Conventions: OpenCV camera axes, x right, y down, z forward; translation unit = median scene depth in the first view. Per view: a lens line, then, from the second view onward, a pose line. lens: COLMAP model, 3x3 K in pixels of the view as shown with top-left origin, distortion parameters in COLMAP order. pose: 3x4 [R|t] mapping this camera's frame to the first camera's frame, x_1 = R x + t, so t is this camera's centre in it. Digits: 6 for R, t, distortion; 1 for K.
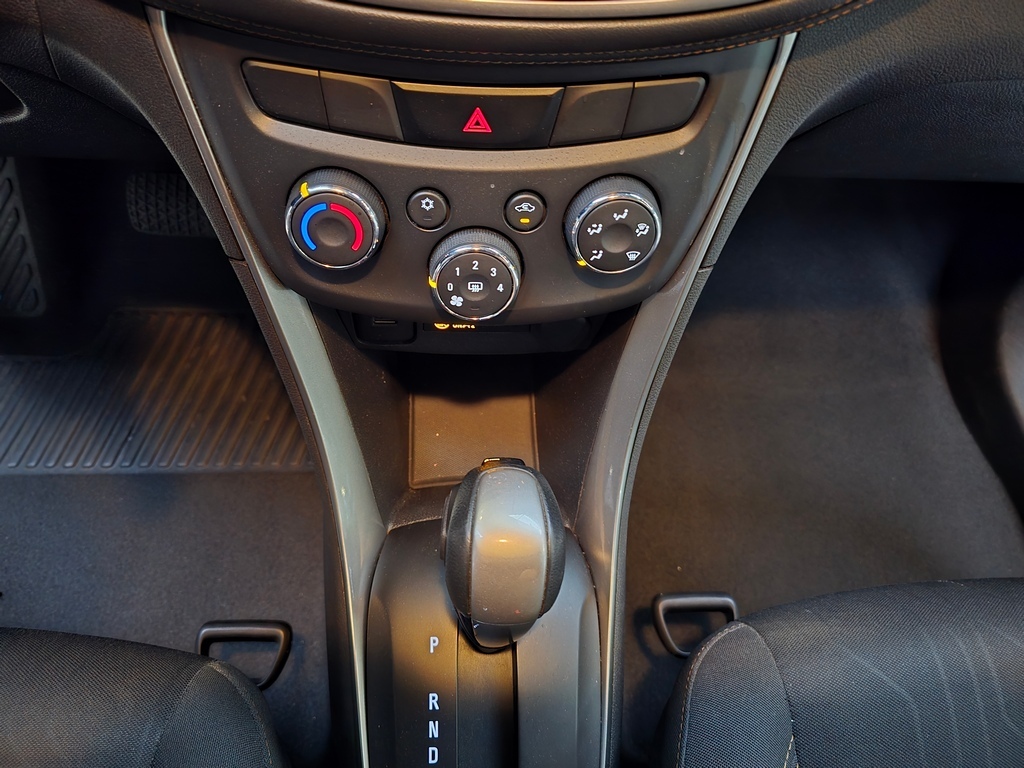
lens RADIAL K [[706.3, 0, 512.0], [0, 706.3, 384.0], [0, 0, 1]] dist [0.003065, -0.002770]
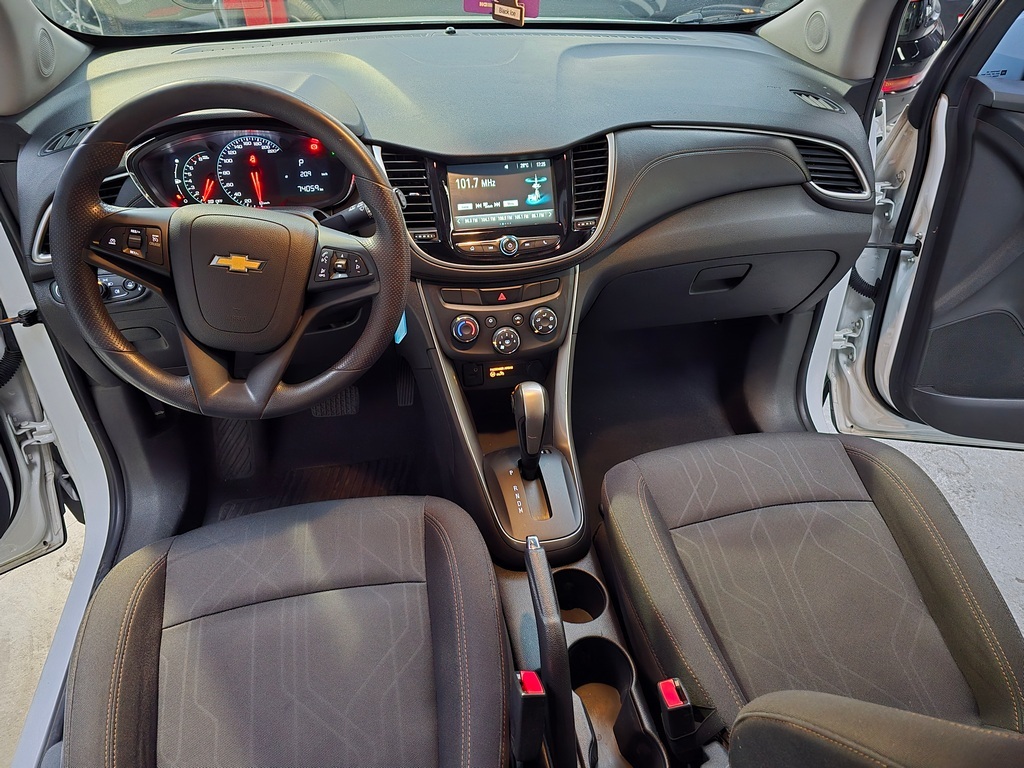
lens RADIAL K [[706.3, 0, 512.0], [0, 706.3, 384.0], [0, 0, 1]] dist [0.003065, -0.002770]
pose [[0.982032, -0.152756, 0.110809, -0.450446], [0.185332, 0.891334, -0.413735, 1.496858], [-0.035567, 0.426837, 0.903629, -2.045264]]
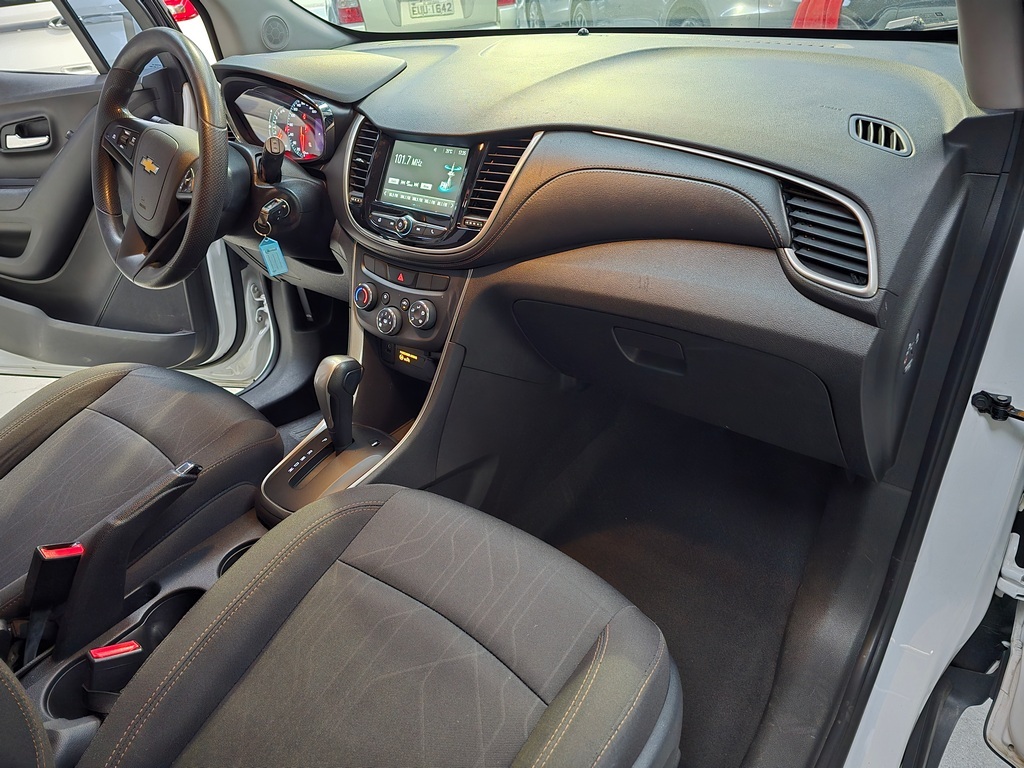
lens RADIAL K [[706.3, 0, 512.0], [0, 706.3, 384.0], [0, 0, 1]] dist [0.003065, -0.002770]
pose [[0.737235, 0.232101, -0.634518, 2.657936], [-0.531170, 0.779500, -0.332023, 0.913087], [0.417544, 0.581816, 0.697960, -0.938368]]
